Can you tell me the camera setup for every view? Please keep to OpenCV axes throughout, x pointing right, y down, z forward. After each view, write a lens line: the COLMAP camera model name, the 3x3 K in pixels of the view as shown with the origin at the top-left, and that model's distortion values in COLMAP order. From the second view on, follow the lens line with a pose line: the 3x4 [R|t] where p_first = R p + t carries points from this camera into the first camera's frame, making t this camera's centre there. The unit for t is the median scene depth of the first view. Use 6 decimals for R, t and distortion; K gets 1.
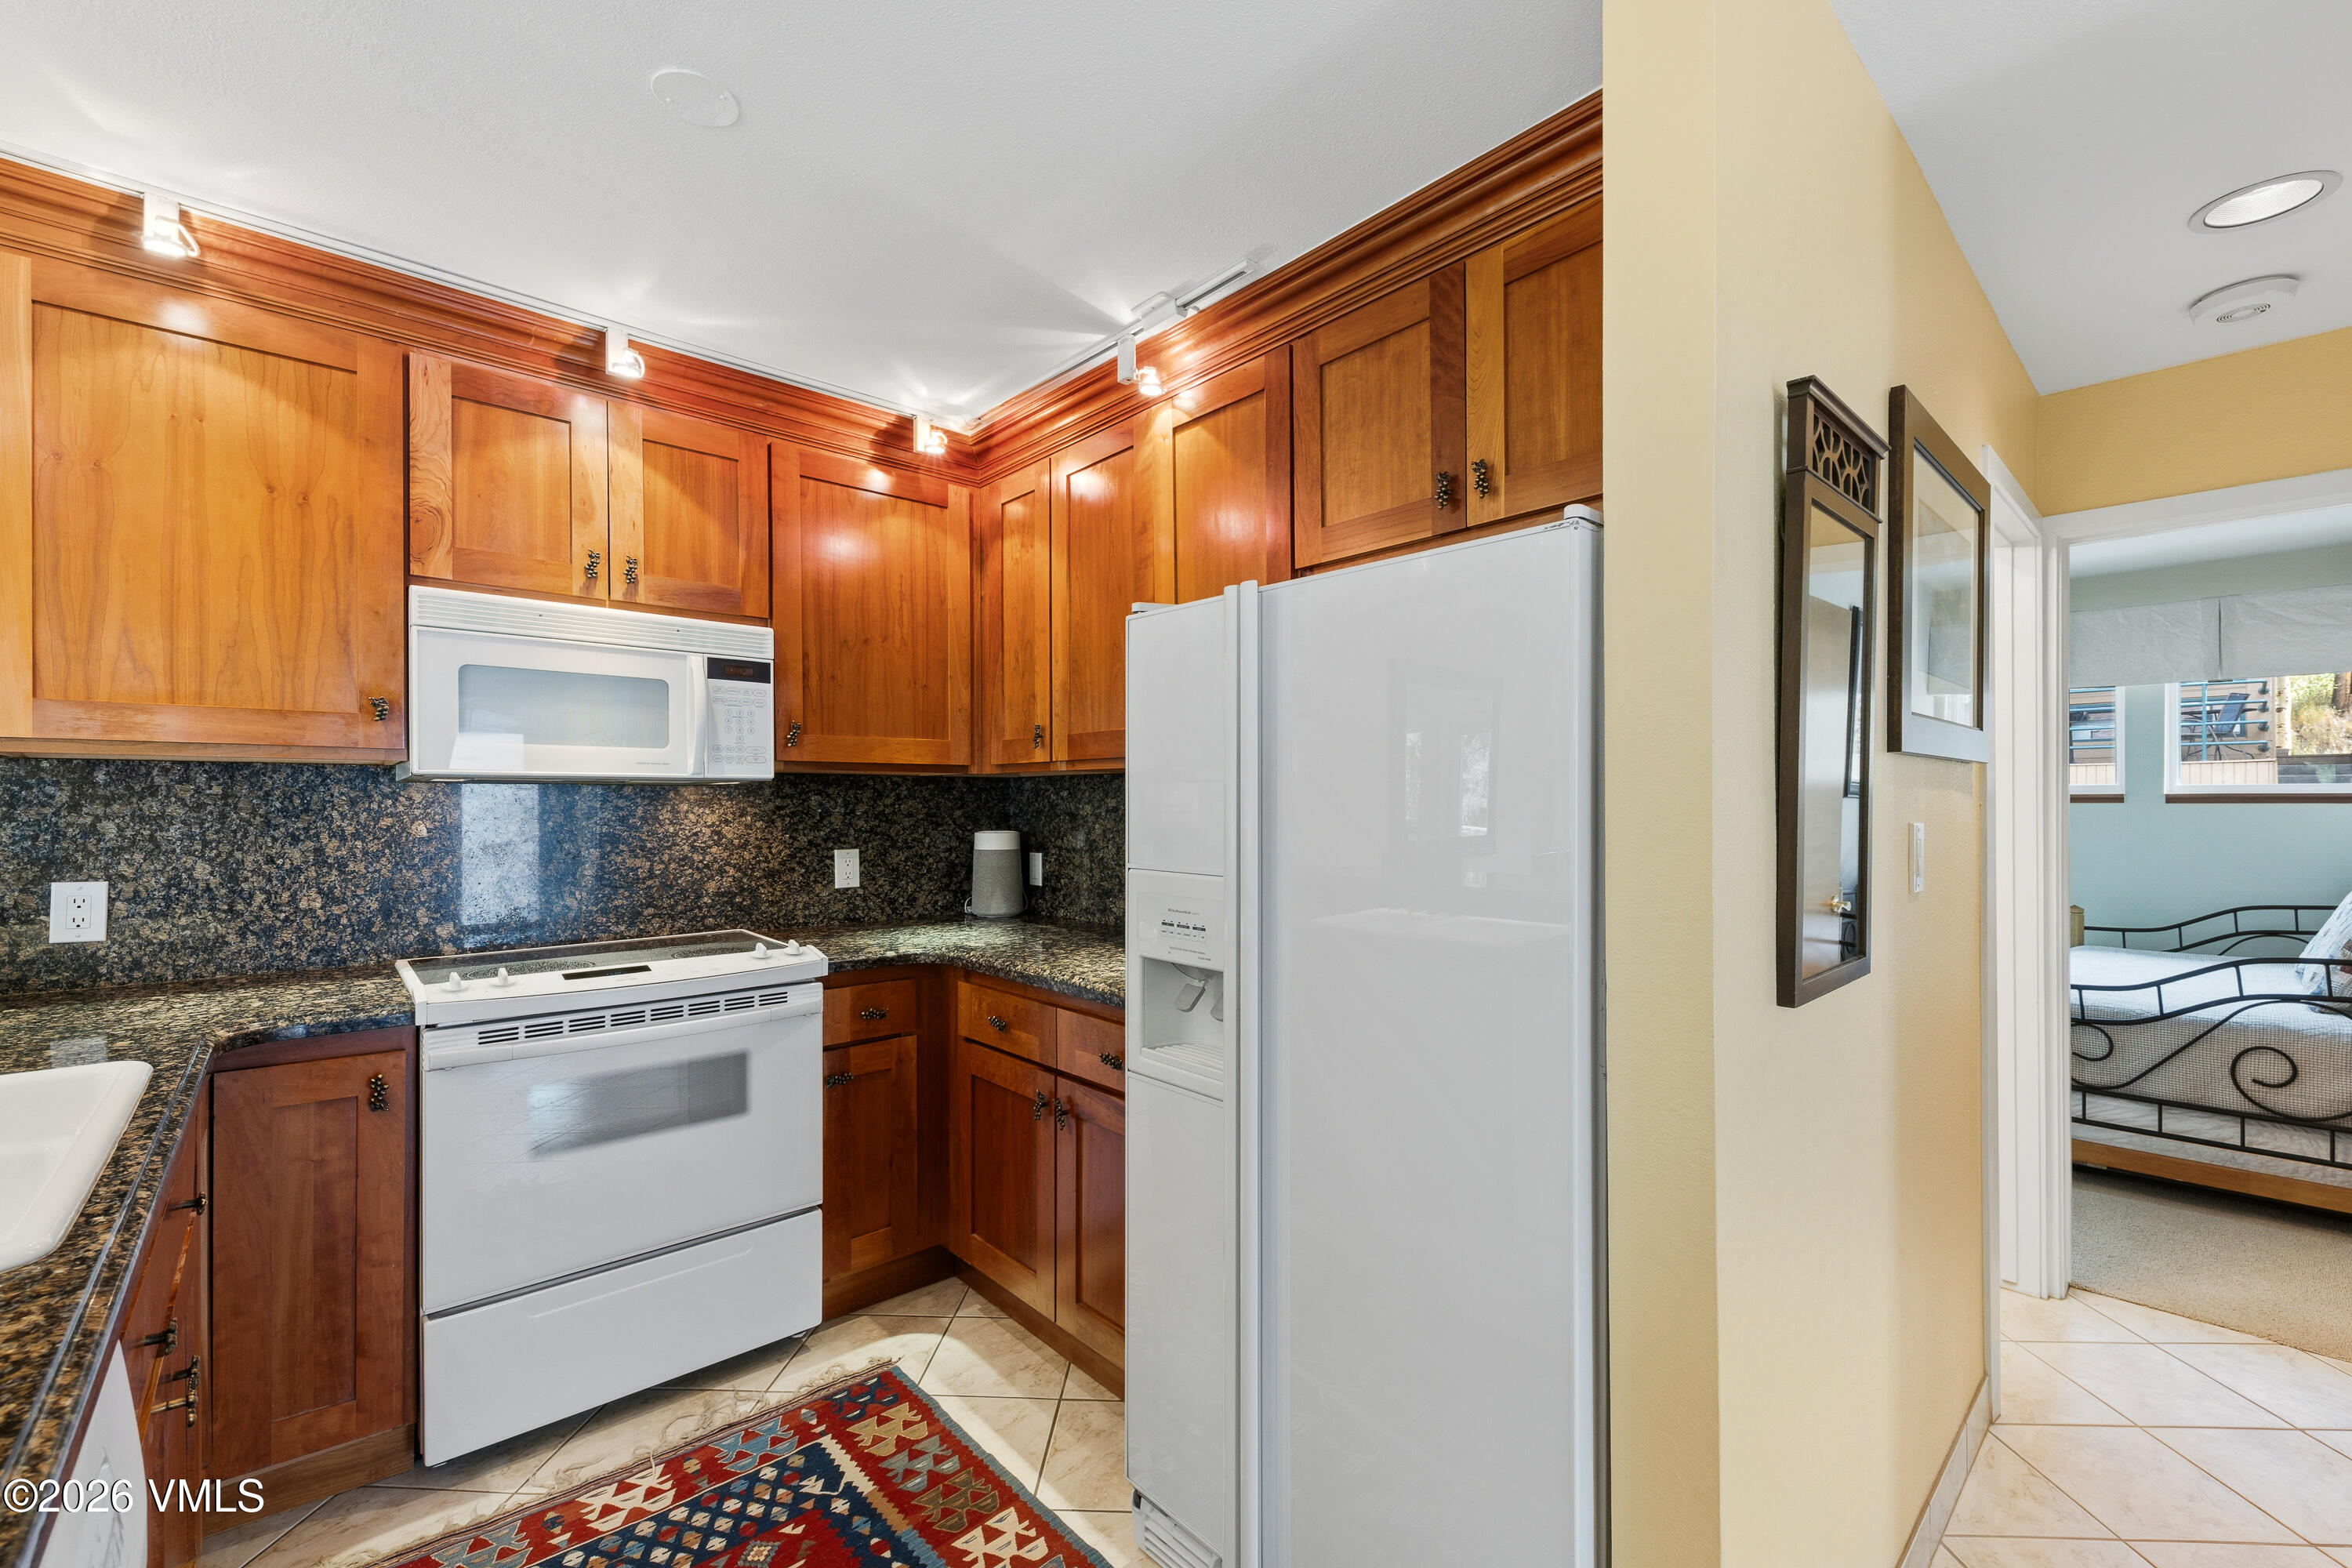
lens RADIAL K [[964.4, 0, 1186.4], [0, 964.4, 804.6], [0, 0, 1]] dist [0.016229, -0.009092]
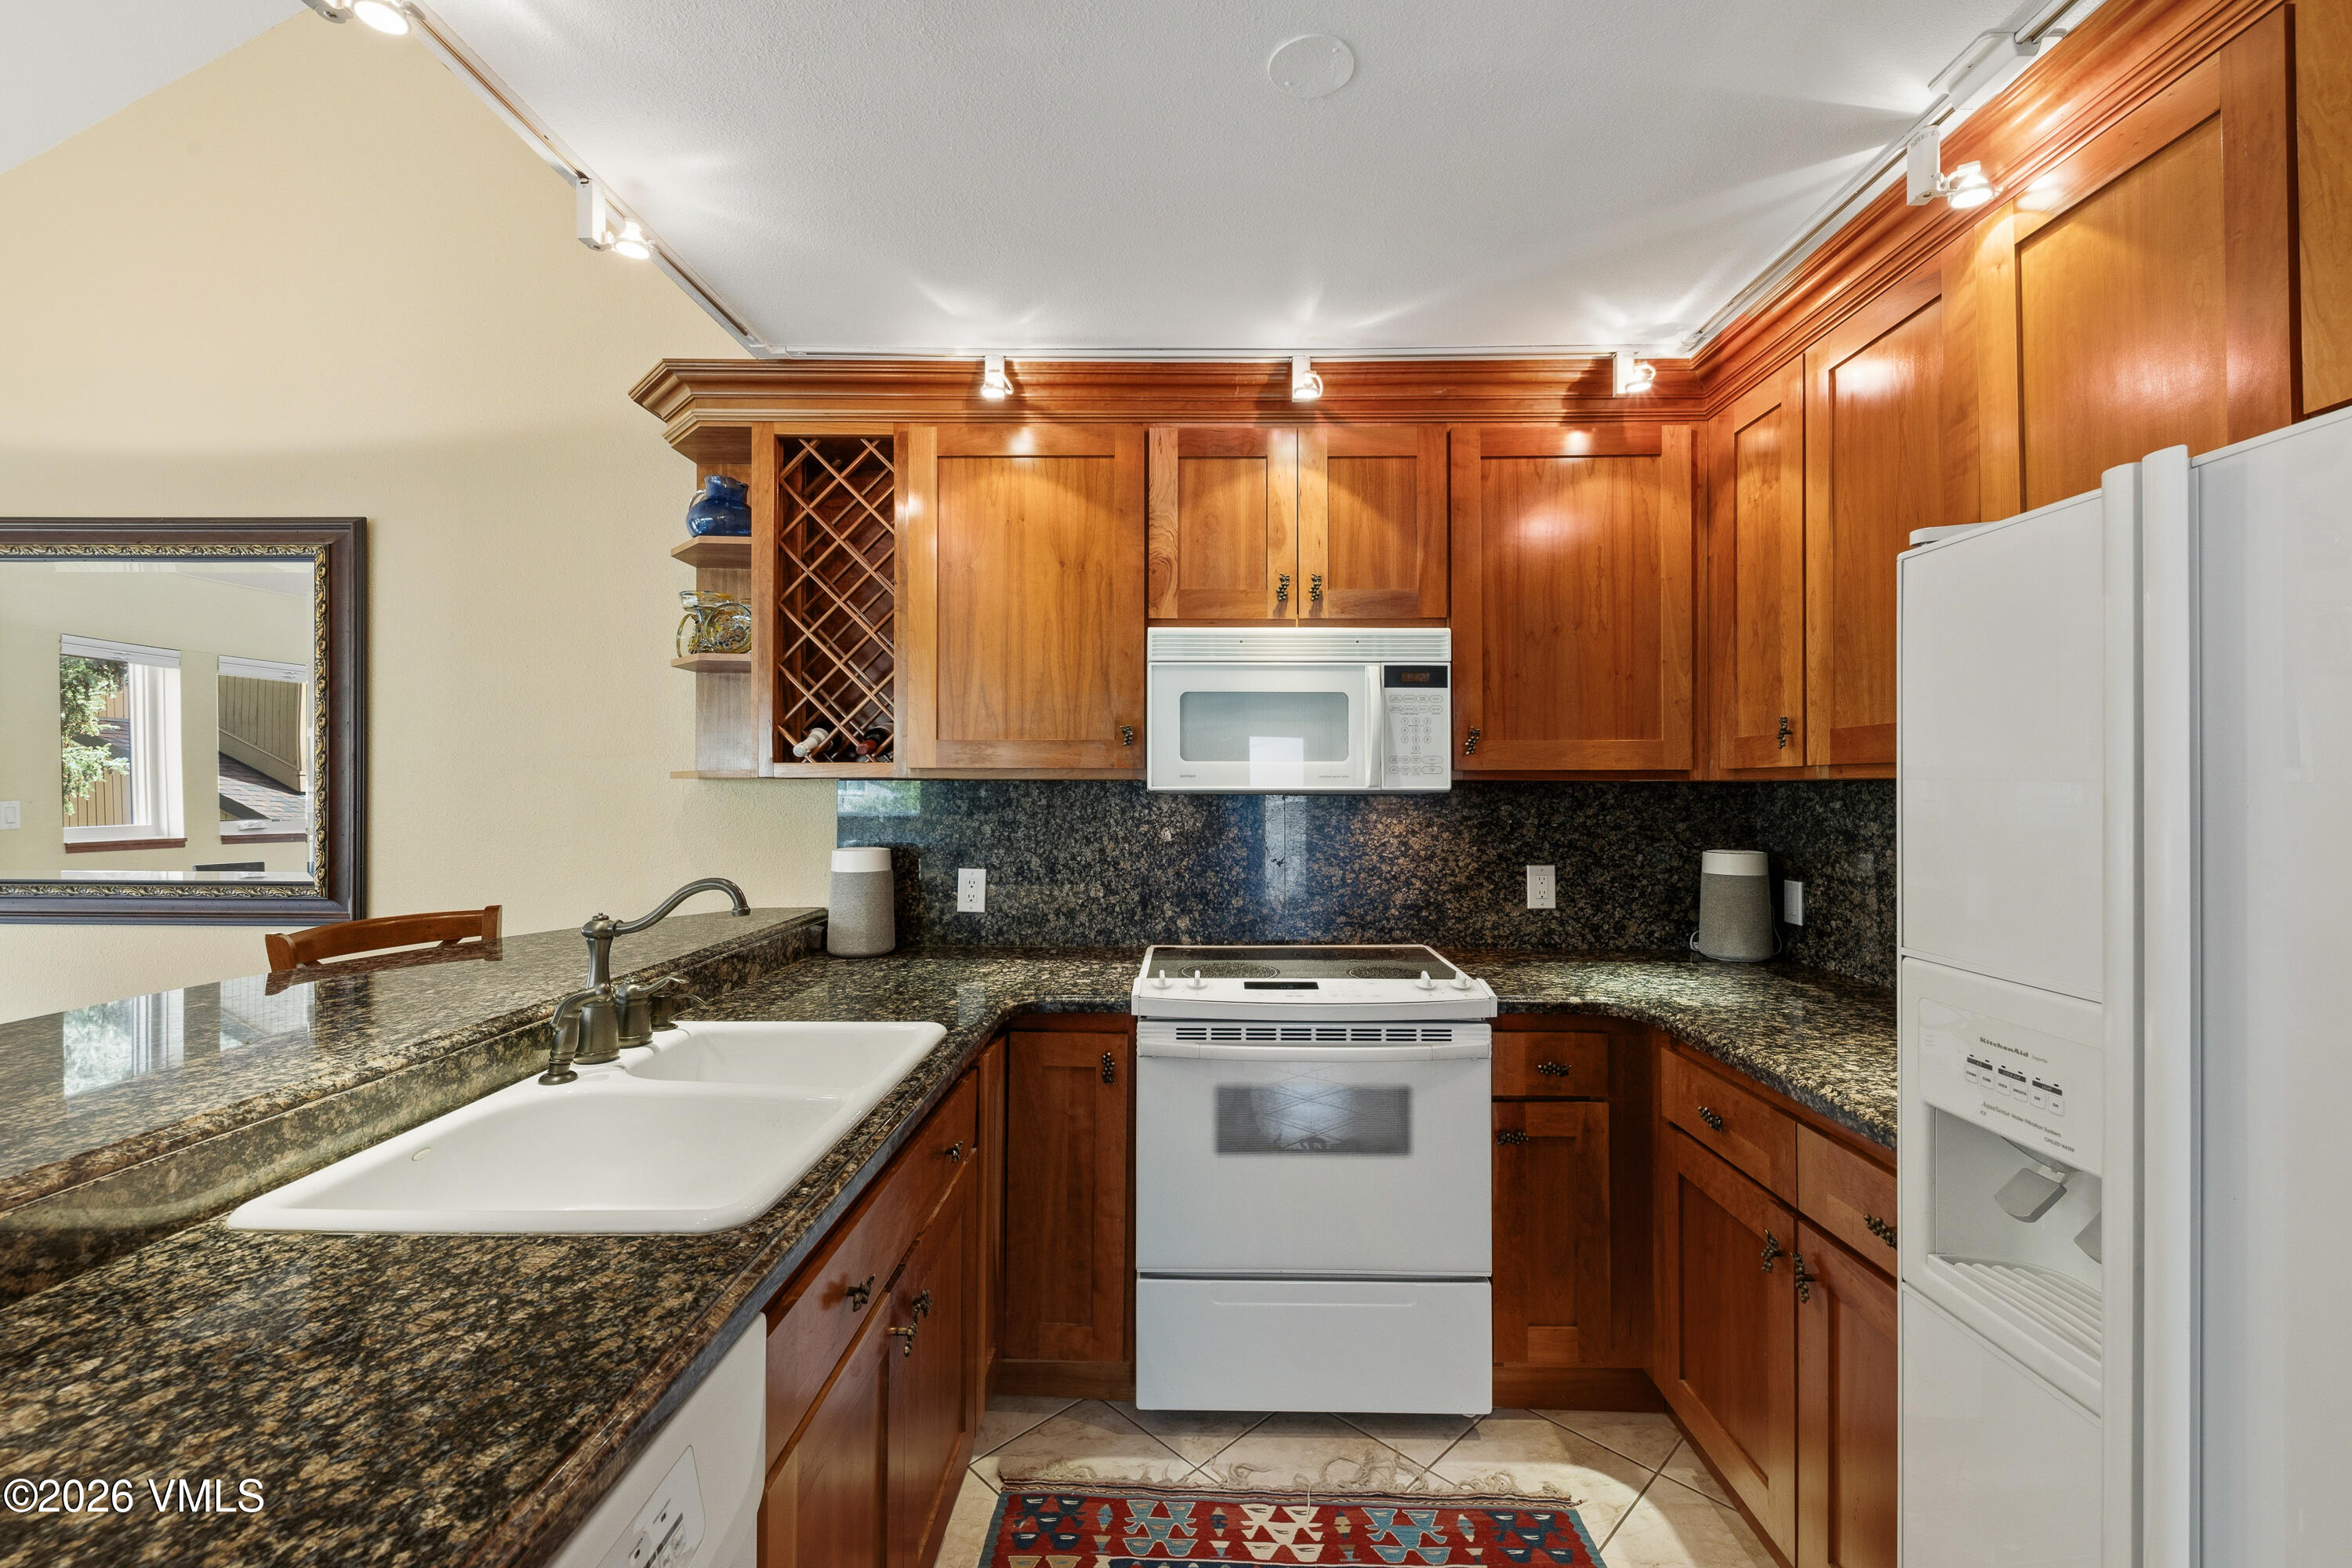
lens RADIAL K [[969.5, 0, 1186.9], [0, 969.5, 782.7], [0, 0, 1]] dist [0.016771, -0.008210]
pose [[0.732975, -0.001659, -0.680254, 0.023334], [-0.004080, 0.999968, -0.006834, -0.029399], [0.680244, 0.007784, 0.732945, 0.161765]]
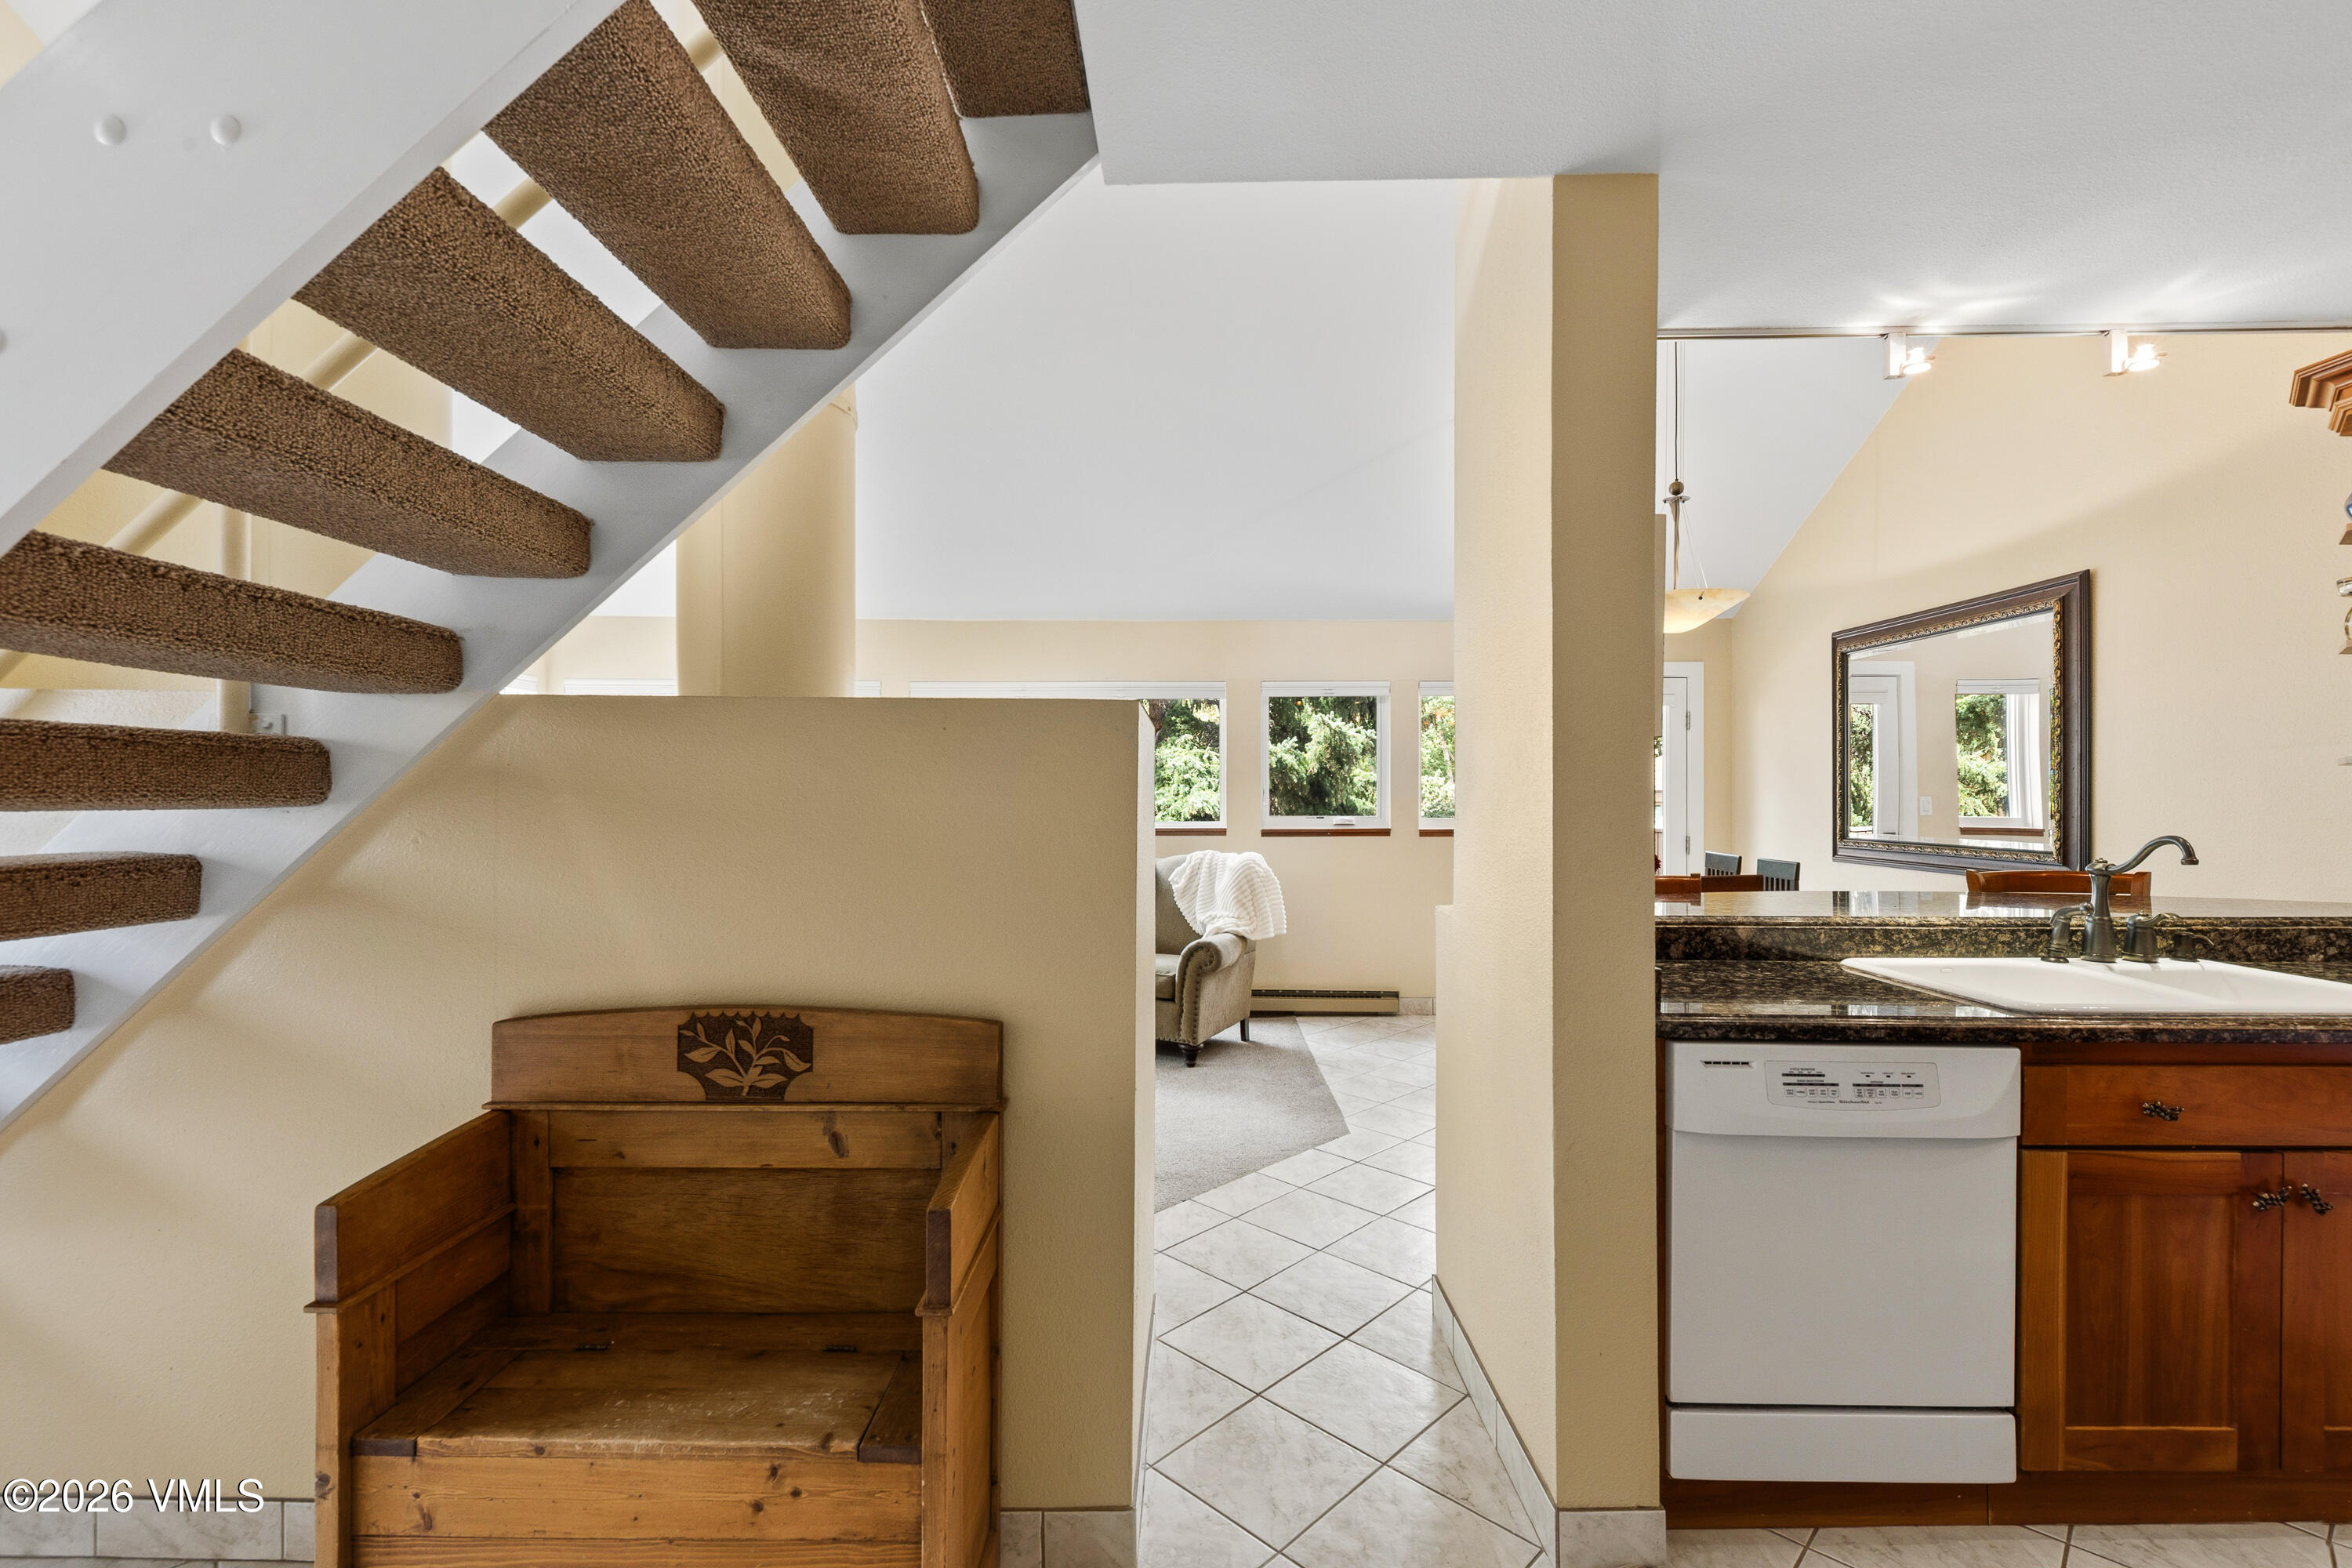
lens RADIAL K [[1018.0, 0, 1183.7], [0, 1018.0, 796.1], [0, 0, 1]] dist [0.017387, -0.010583]
pose [[-0.677958, 0.000409, -0.735101, 0.612412], [-0.002143, 0.999994, 0.002533, -0.003805], [0.735098, 0.003293, -0.677953, 0.399829]]
